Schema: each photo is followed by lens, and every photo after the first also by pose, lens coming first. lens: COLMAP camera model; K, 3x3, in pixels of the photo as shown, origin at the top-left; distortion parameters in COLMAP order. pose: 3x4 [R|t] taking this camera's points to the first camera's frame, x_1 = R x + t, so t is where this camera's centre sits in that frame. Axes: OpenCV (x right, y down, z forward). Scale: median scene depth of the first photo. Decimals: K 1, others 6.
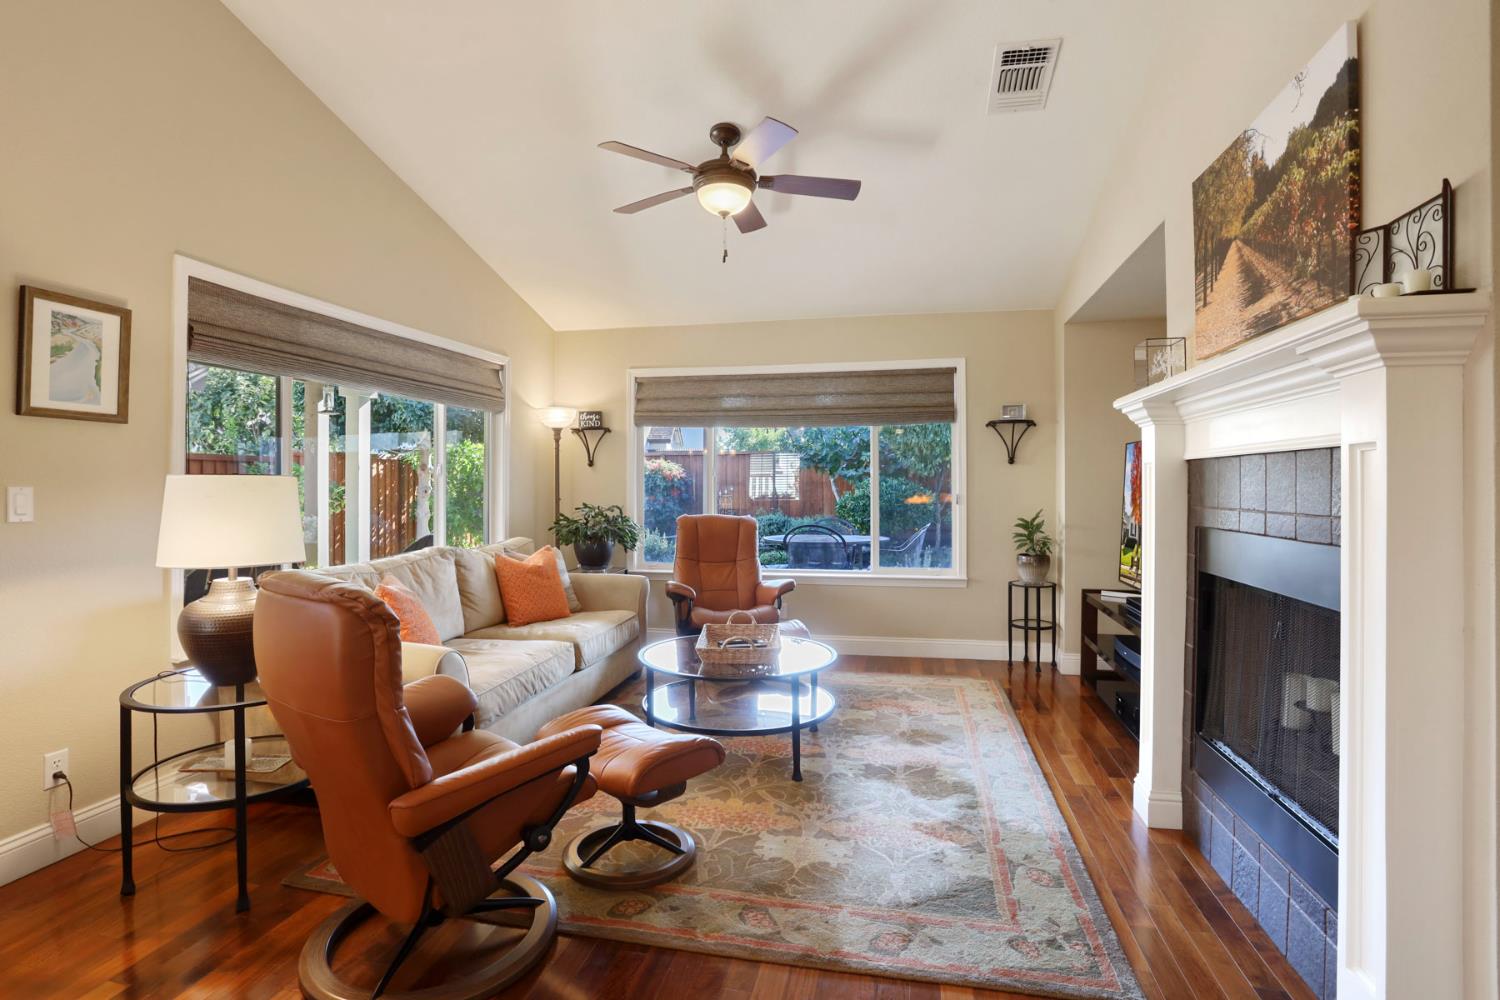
lens RADIAL K [[746.0, 0, 747.0], [0, 746.0, 493.9], [0, 0, 1]] dist [-0.056491, 0.012658]
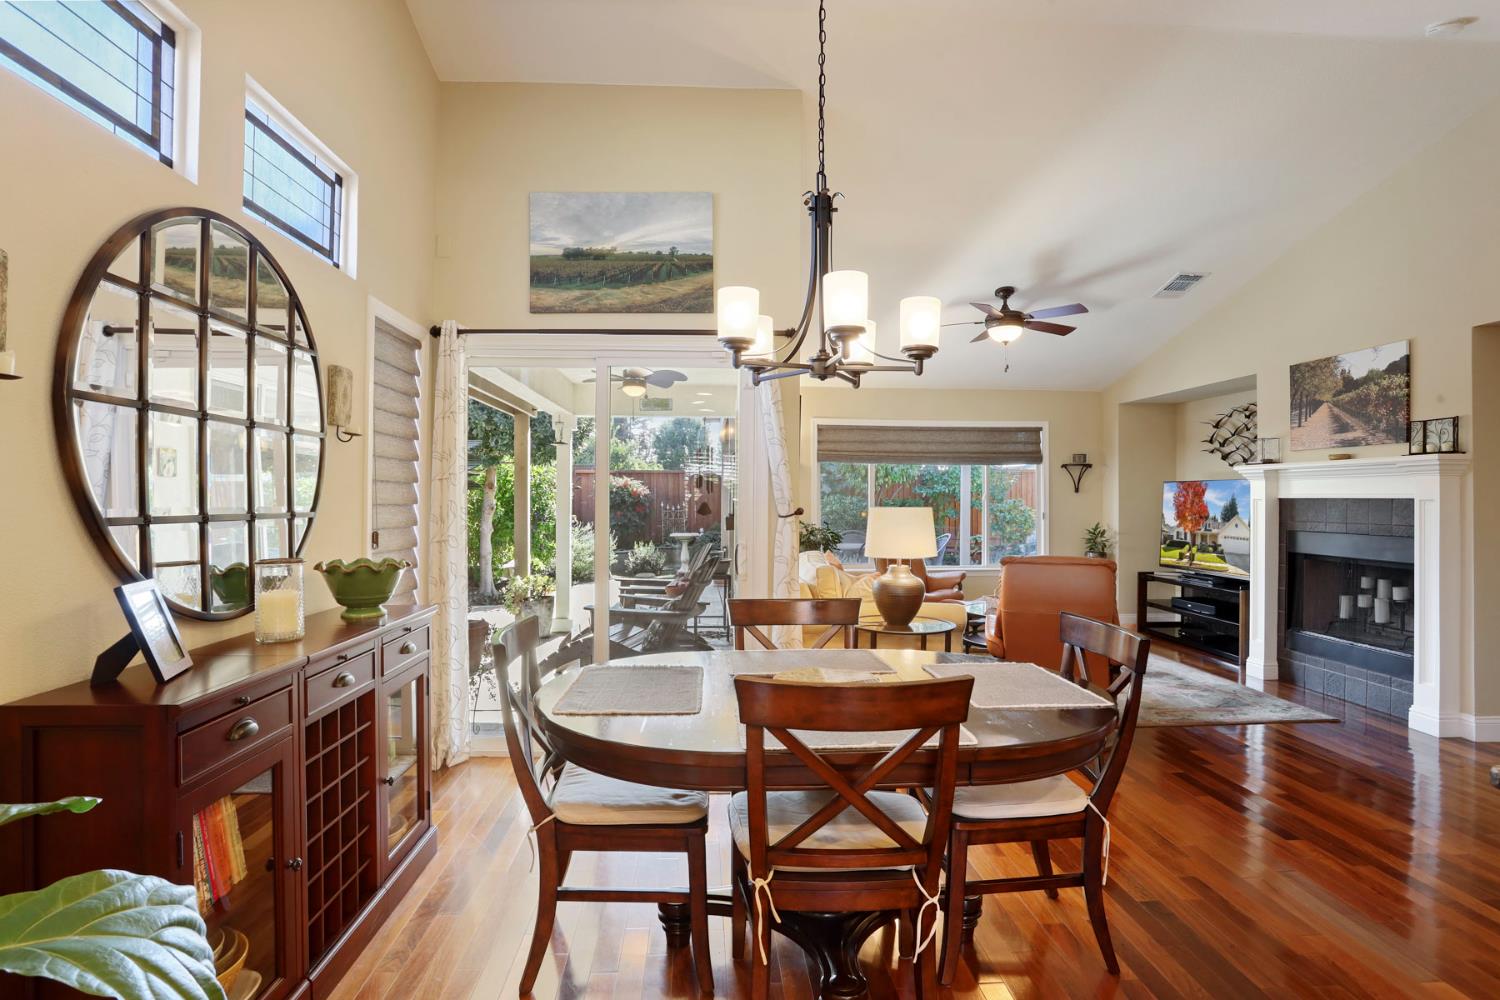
lens RADIAL K [[746.0, 0, 748.5], [0, 746.0, 501.7], [0, 0, 1]] dist [-0.056491, 0.012658]
pose [[0.967476, 0.001526, 0.252960, -1.472669], [-0.000013, 0.999982, -0.005983, -0.025639], [-0.252964, 0.005785, 0.967458, -0.645532]]
